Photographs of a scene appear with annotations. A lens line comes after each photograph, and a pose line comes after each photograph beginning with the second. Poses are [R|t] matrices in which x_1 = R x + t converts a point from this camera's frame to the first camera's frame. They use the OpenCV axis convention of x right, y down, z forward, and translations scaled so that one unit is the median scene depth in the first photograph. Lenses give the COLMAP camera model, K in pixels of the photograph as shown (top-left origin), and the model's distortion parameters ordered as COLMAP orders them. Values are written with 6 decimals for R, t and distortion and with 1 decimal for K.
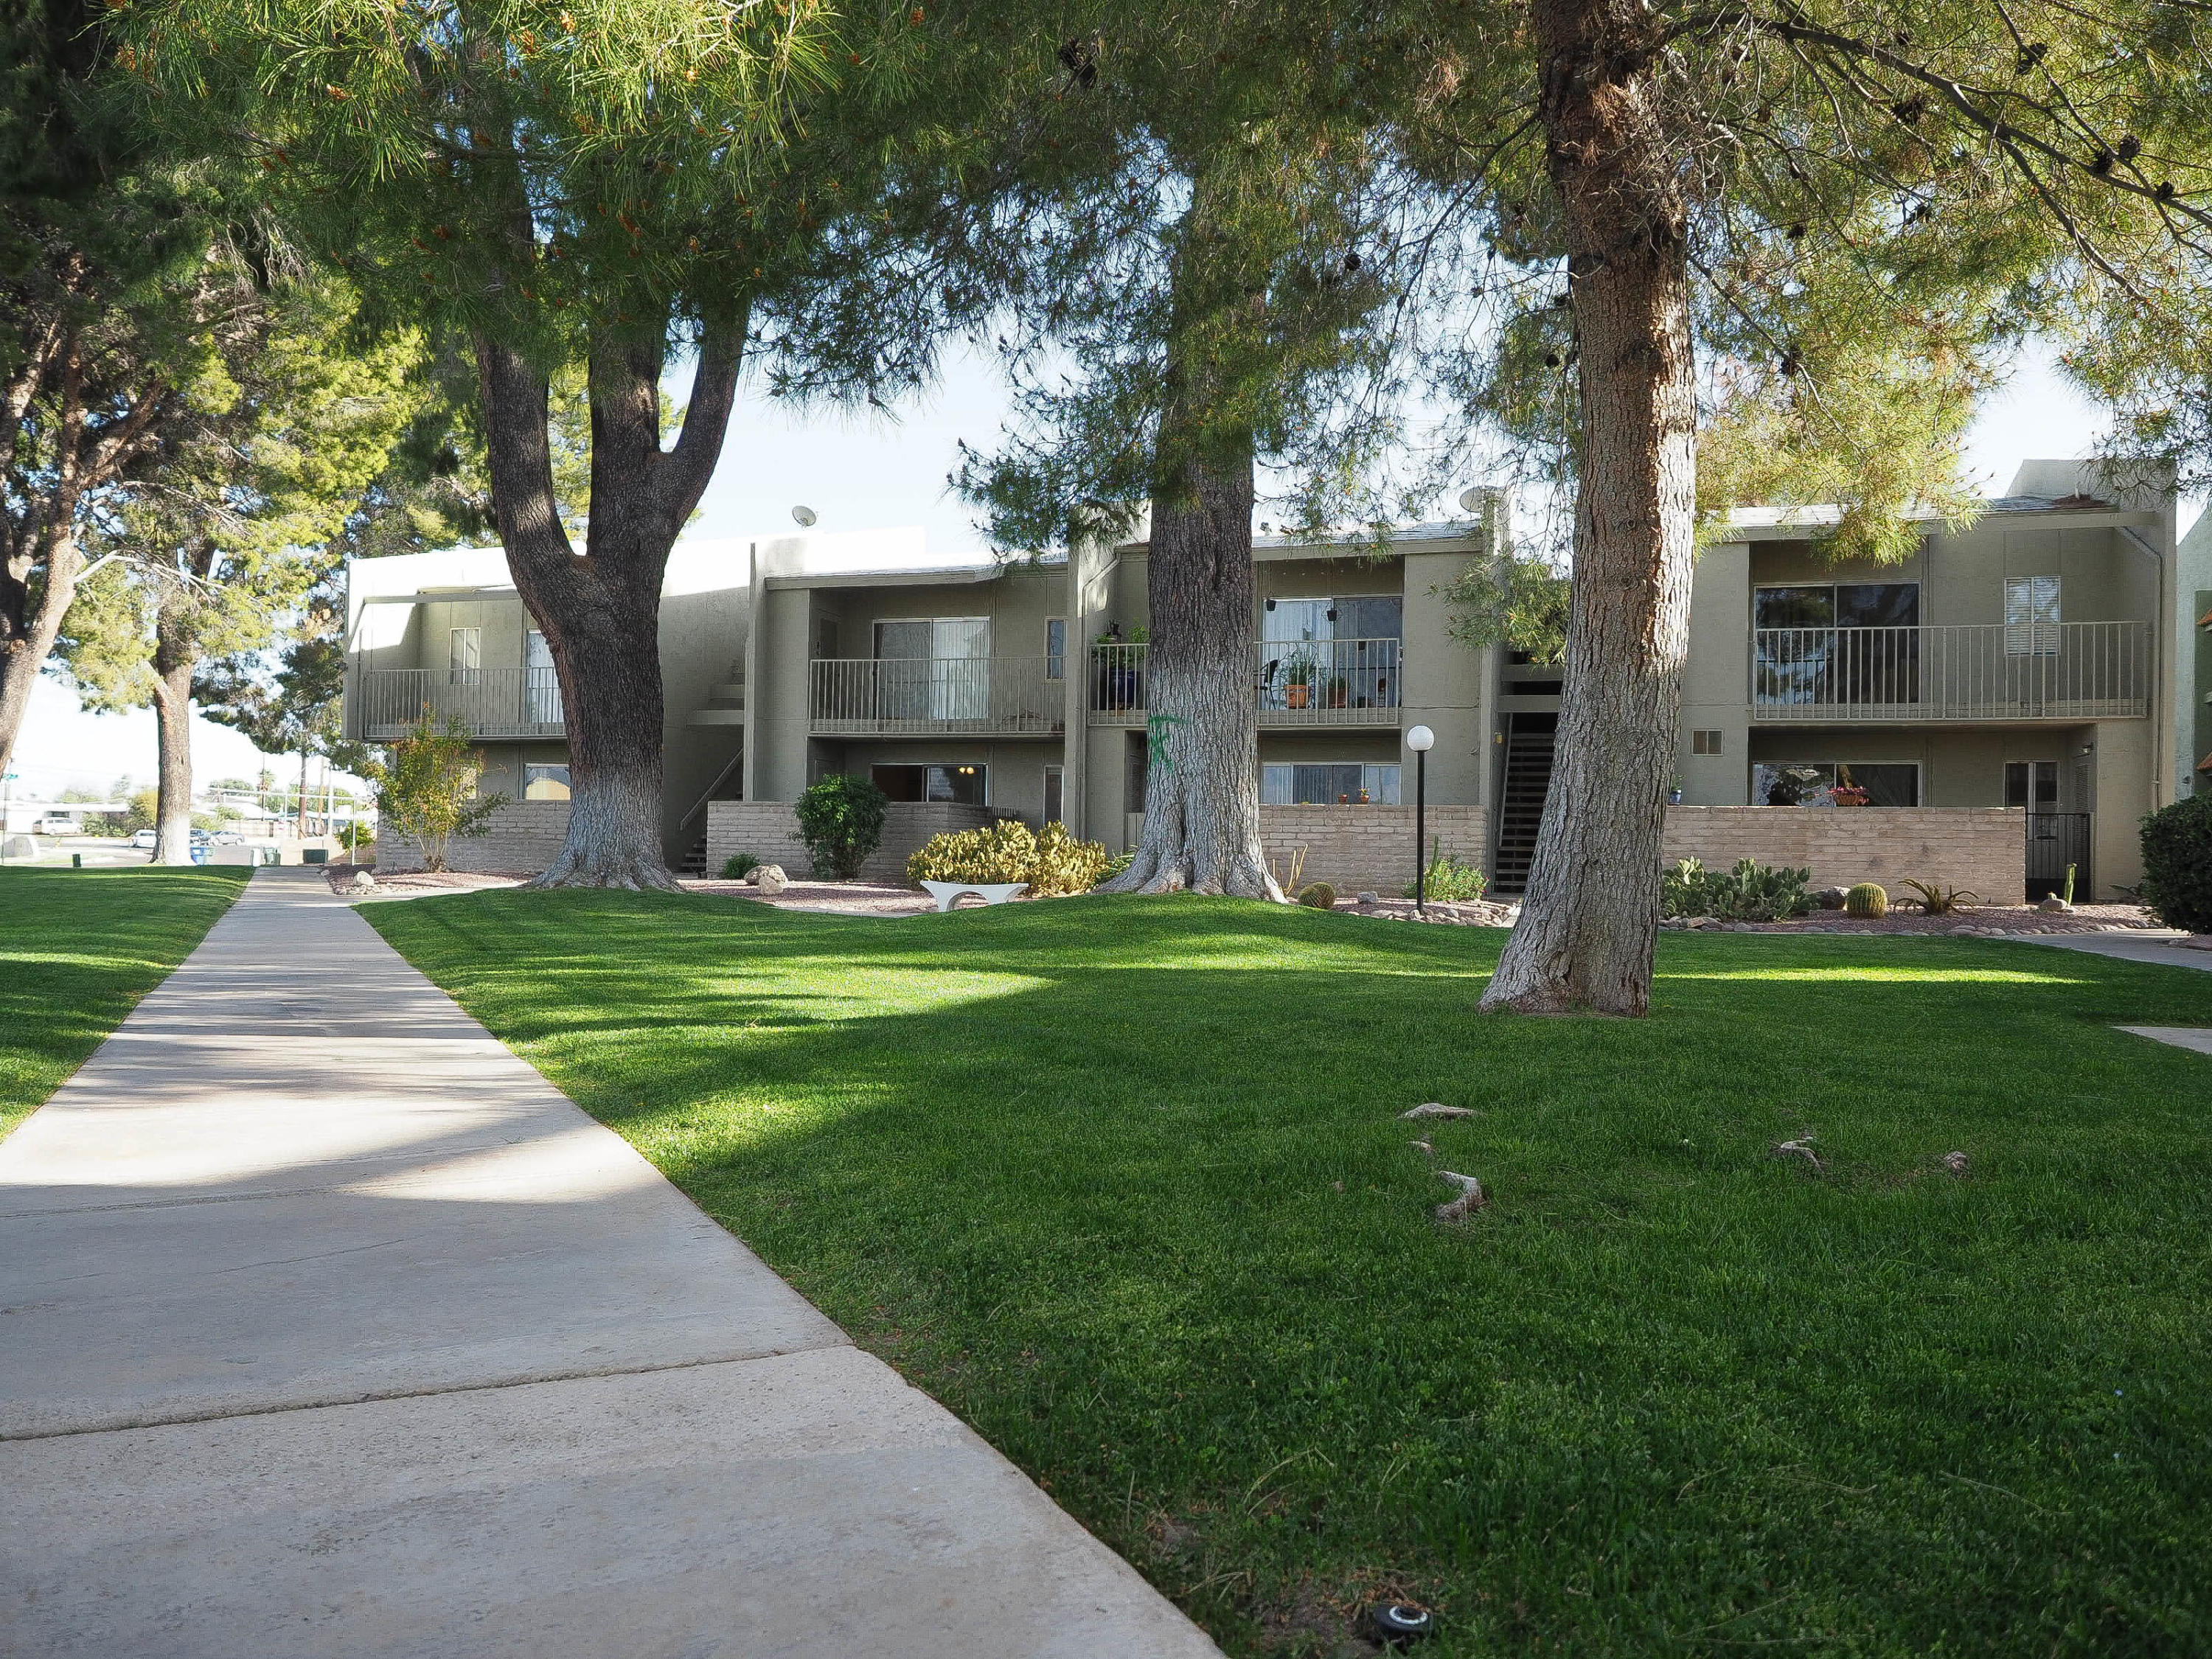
lens RADIAL K [[1613.4, 0, 1106.0], [0, 1613.4, 829.5], [0, 0, 1]] dist [0.000964, 0.000191]
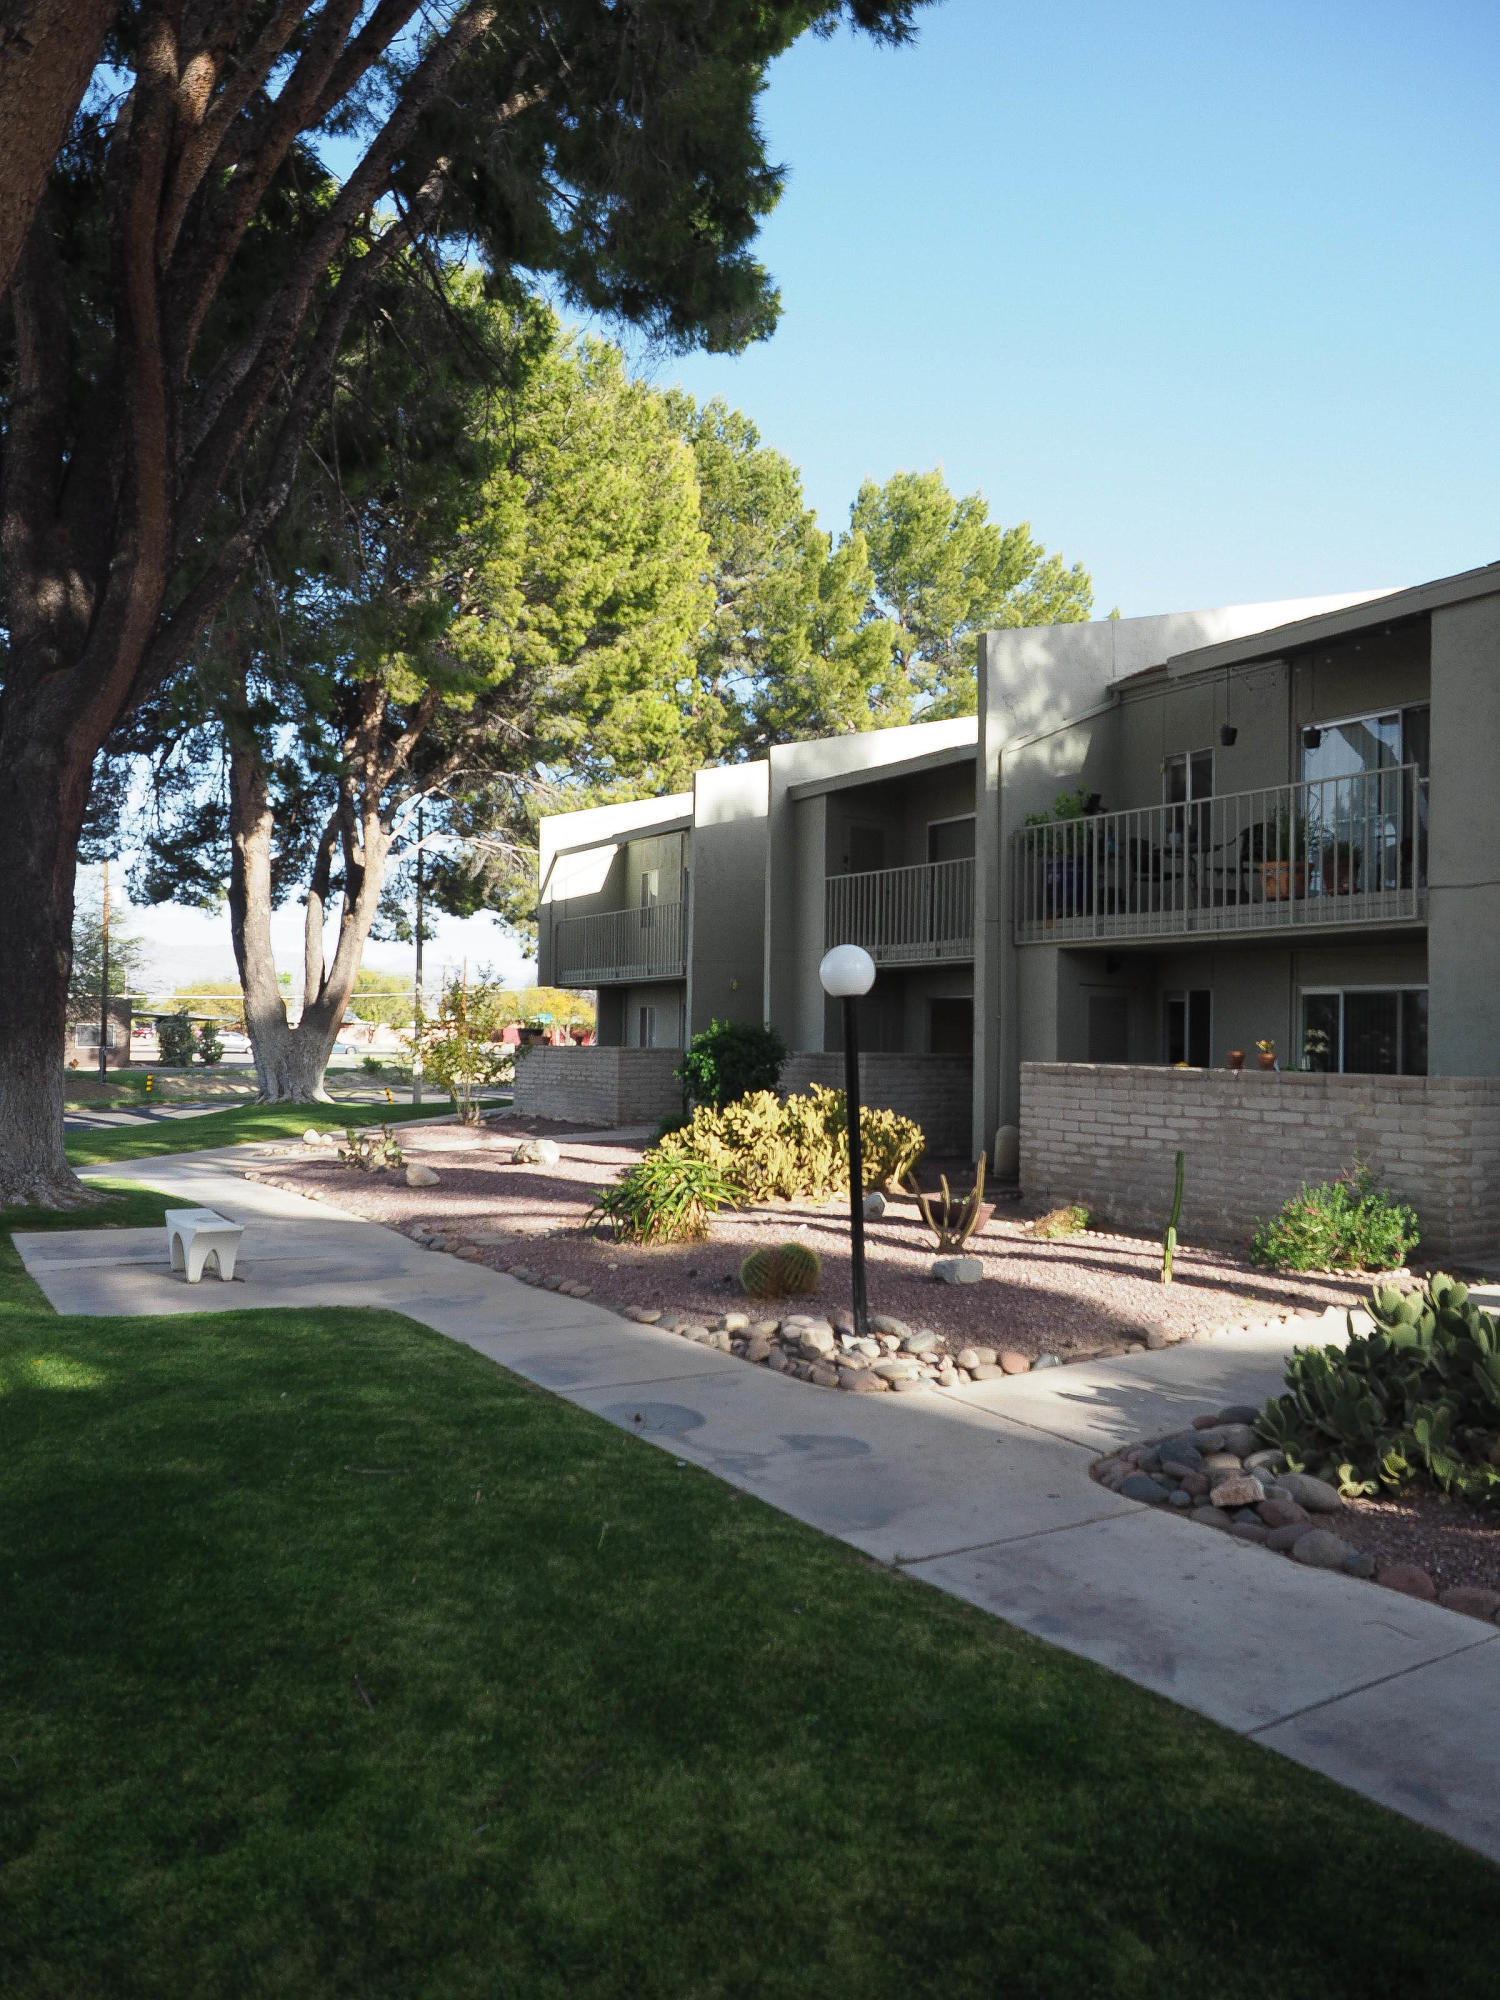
lens RADIAL K [[1458.8, 0, 750.0], [0, 1458.8, 1000.0], [0, 0, 1]] dist [0.000964, 0.000191]
pose [[0.672266, -0.010013, -0.740242, 0.357415], [-0.009469, 0.999710, -0.022122, -0.023661], [0.740249, 0.021881, 0.671977, 0.455283]]
